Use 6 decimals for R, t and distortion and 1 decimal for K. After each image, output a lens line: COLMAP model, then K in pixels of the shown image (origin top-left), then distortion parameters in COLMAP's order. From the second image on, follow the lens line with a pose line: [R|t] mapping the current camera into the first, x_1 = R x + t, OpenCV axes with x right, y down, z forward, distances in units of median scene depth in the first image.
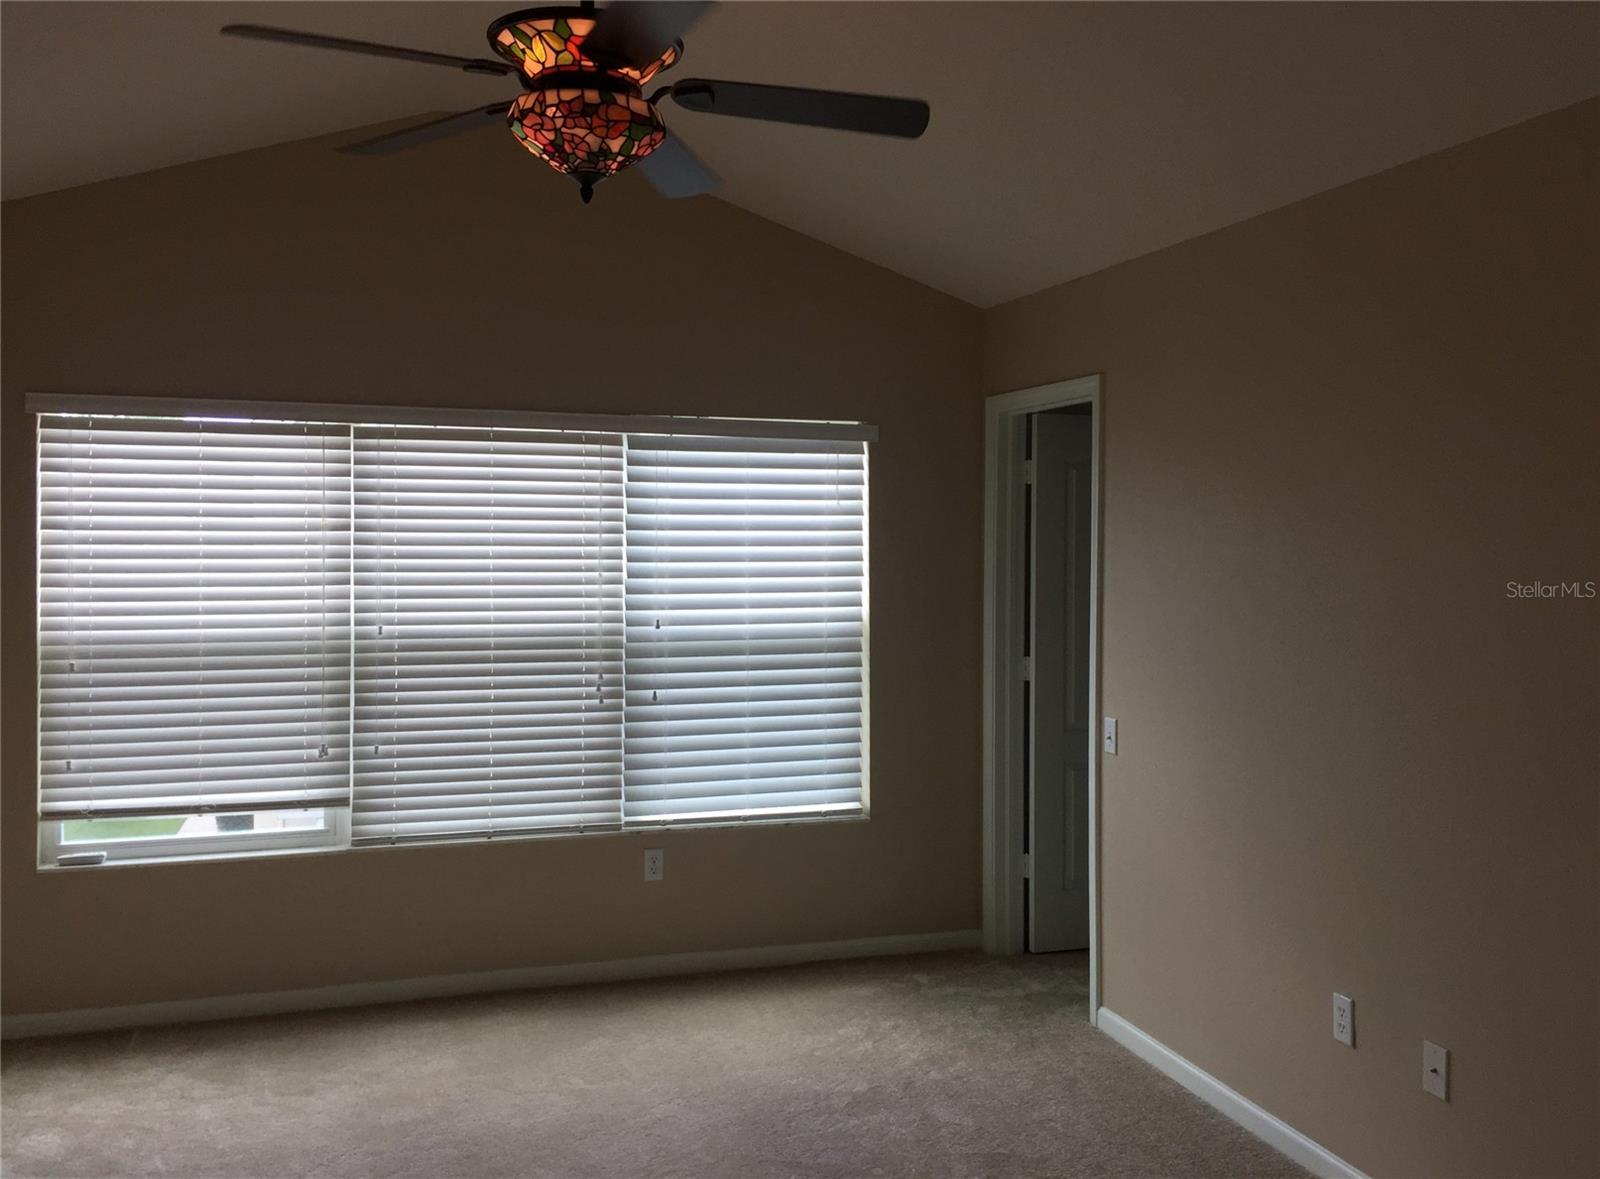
lens RADIAL K [[1397.5, 0, 755.6], [0, 1397.5, 570.9], [0, 0, 1]] dist [0.087252, -0.106975]
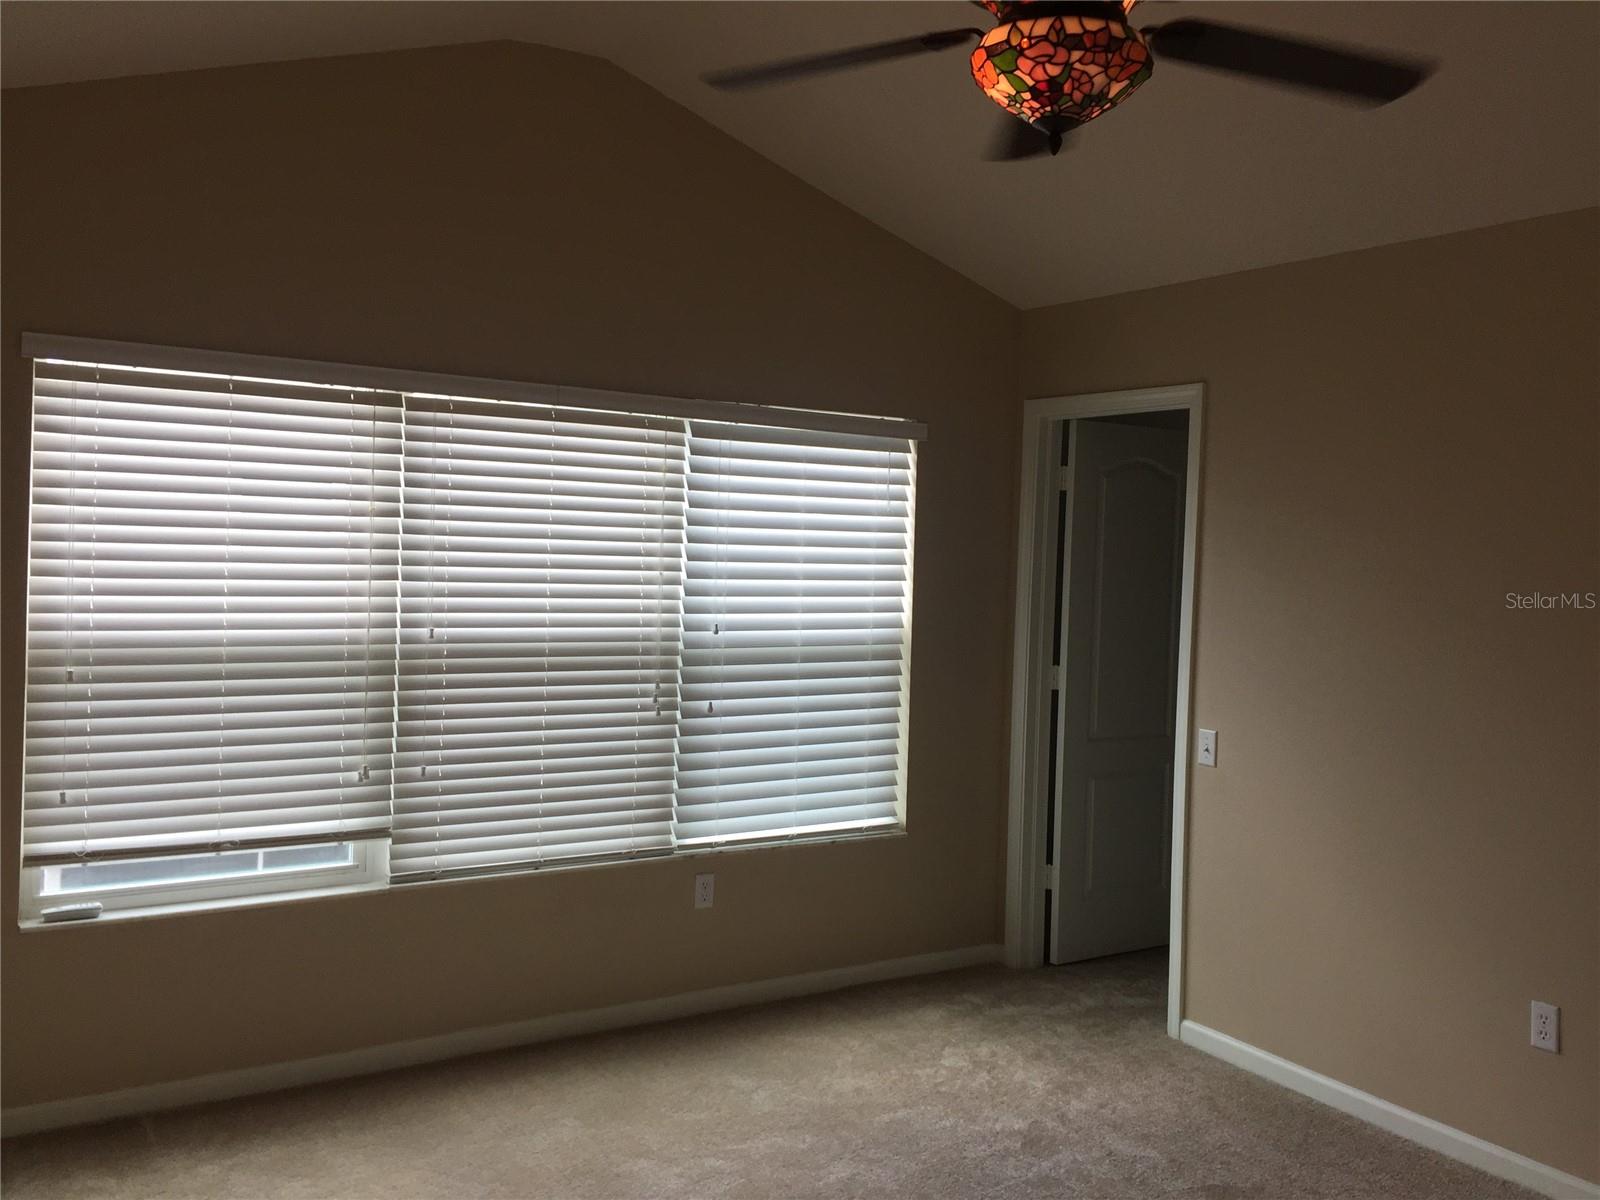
lens RADIAL K [[1397.5, 0, 810.3], [0, 1397.5, 577.2], [0, 0, 1]] dist [0.087252, -0.106975]
pose [[0.967075, 0.020241, 0.253687, -0.260829], [-0.021451, 0.999768, 0.002007, 0.001008], [-0.253587, -0.007383, 0.967284, 0.104249]]
